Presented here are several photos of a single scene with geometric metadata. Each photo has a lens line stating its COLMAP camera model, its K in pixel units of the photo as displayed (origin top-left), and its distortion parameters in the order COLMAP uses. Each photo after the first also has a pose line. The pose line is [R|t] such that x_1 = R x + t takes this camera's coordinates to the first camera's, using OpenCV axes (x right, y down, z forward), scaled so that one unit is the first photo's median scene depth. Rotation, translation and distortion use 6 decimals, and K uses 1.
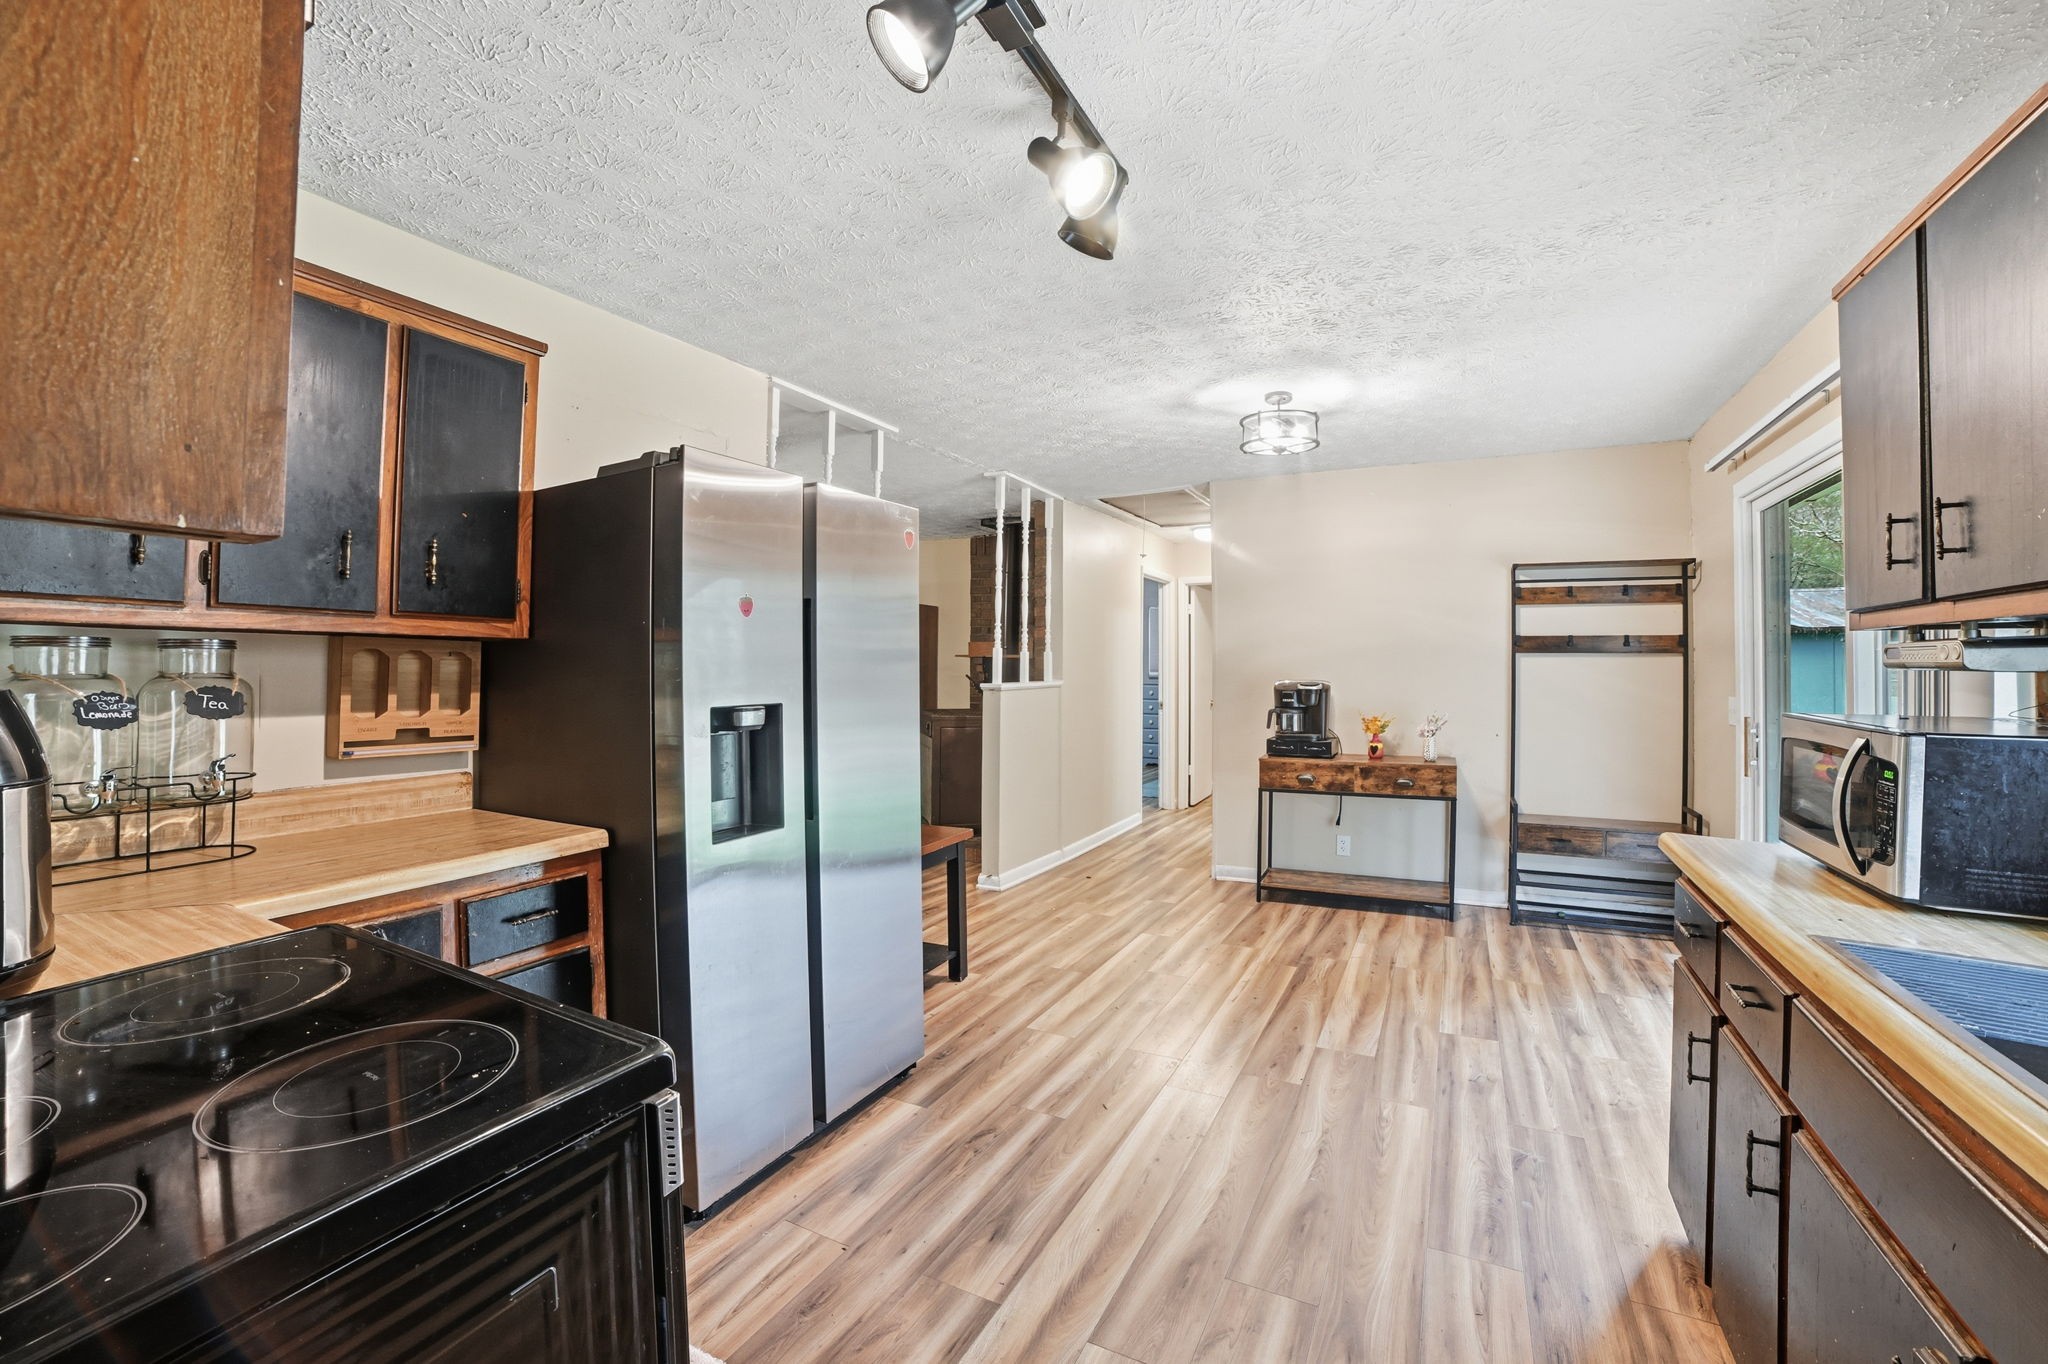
lens RADIAL K [[849.9, 0, 1024.7], [0, 849.9, 695.2], [0, 0, 1]] dist [-0.085462, 0.032736]
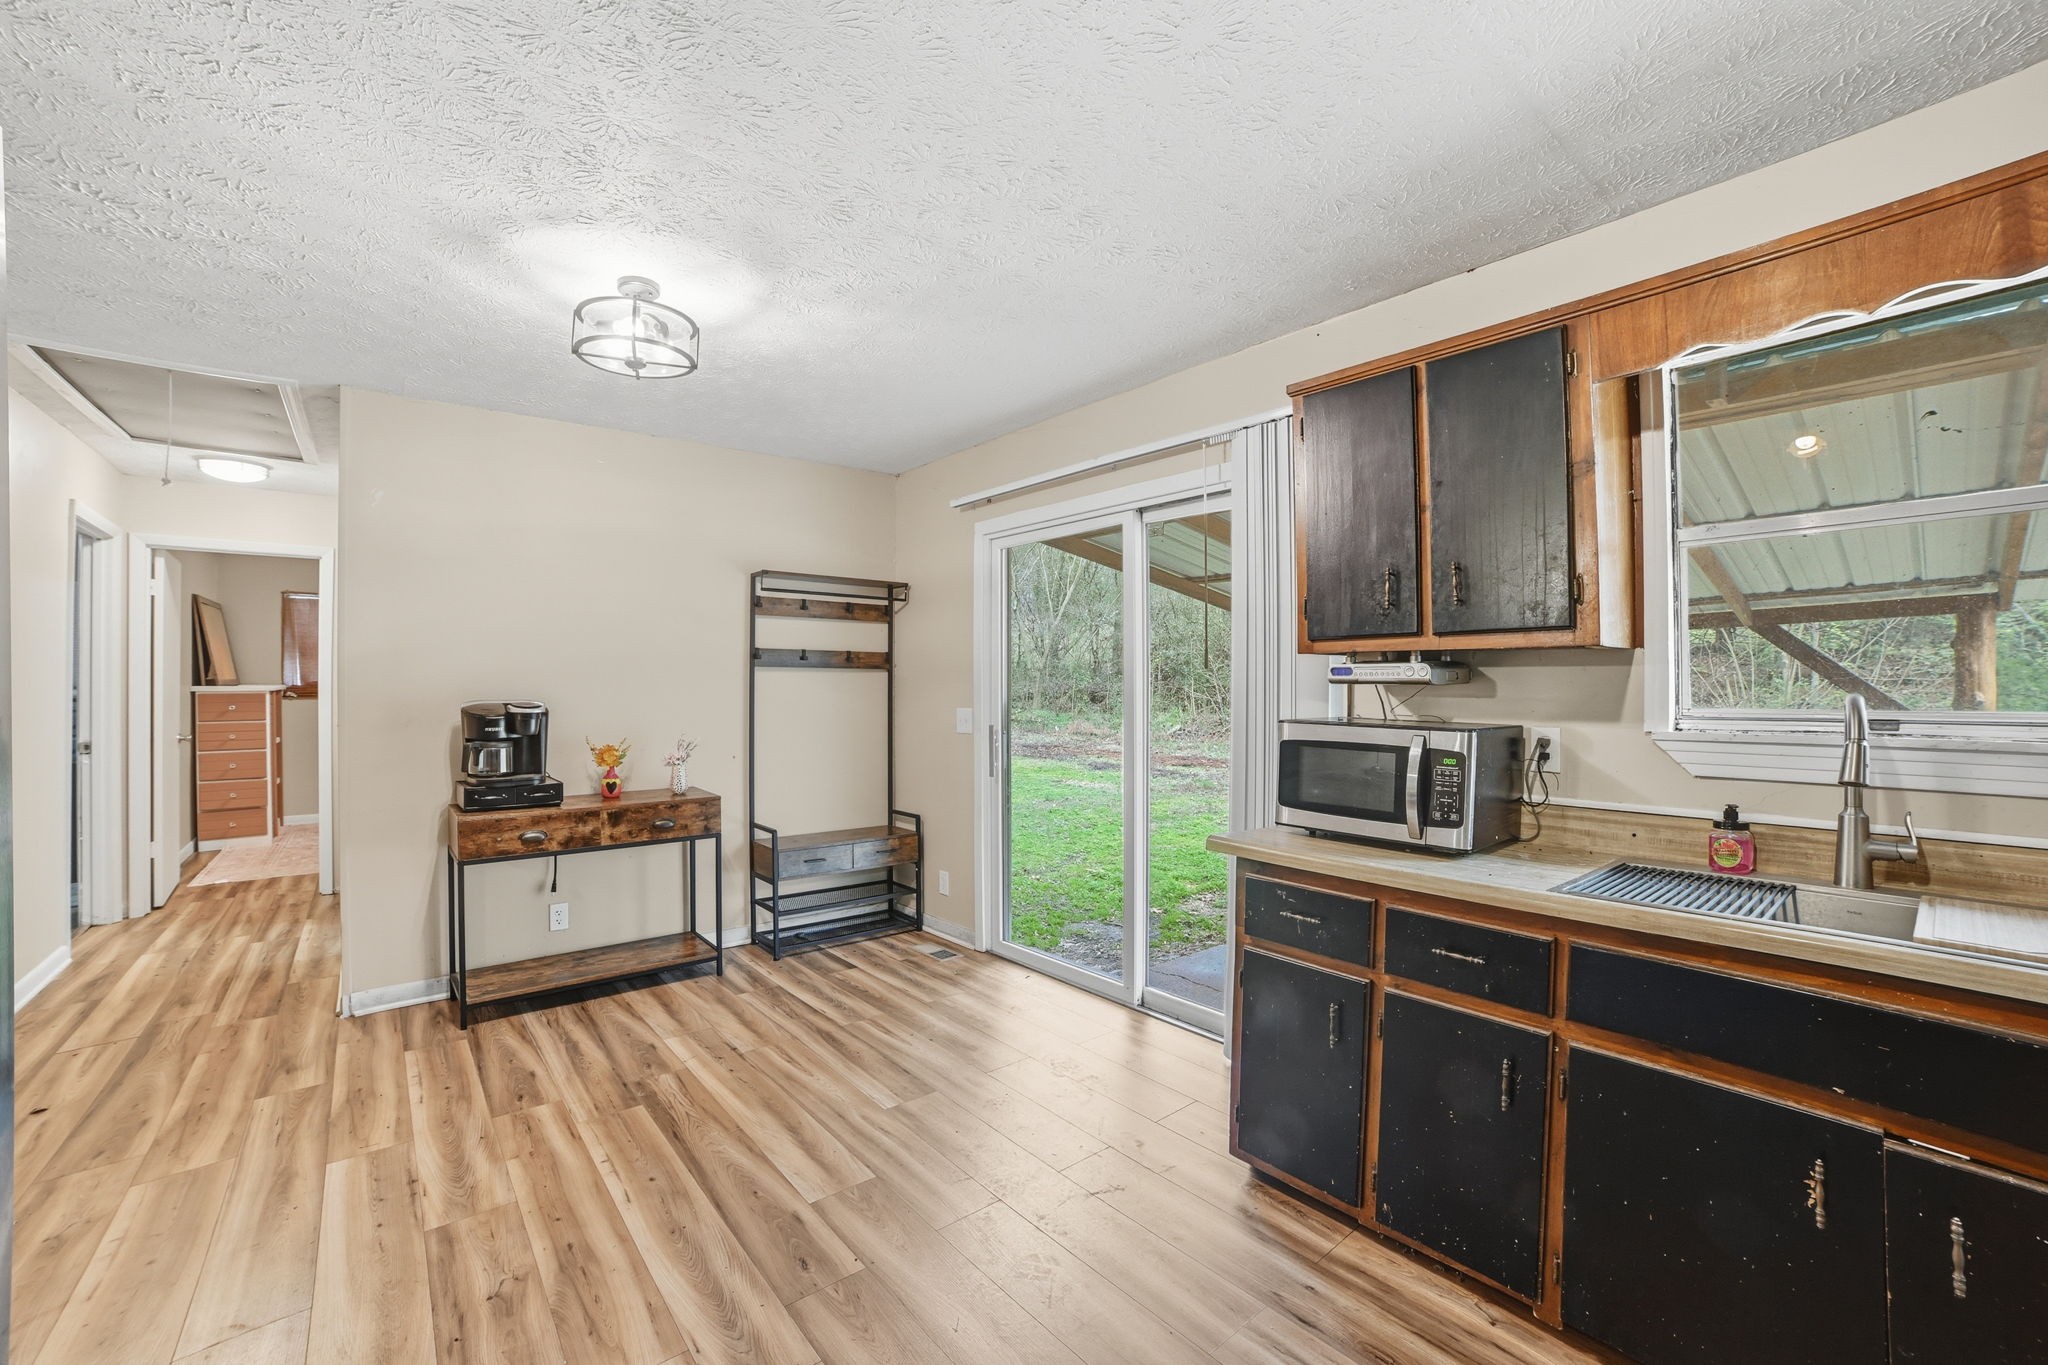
lens RADIAL K [[849.9, 0, 1024.7], [0, 849.9, 695.7], [0, 0, 1]] dist [-0.085462, 0.032736]
pose [[0.402204, -0.012738, 0.915462, -0.150448], [0.030316, 0.999540, 0.000589, -0.009994], [-0.915048, 0.027516, 0.402405, 0.351071]]
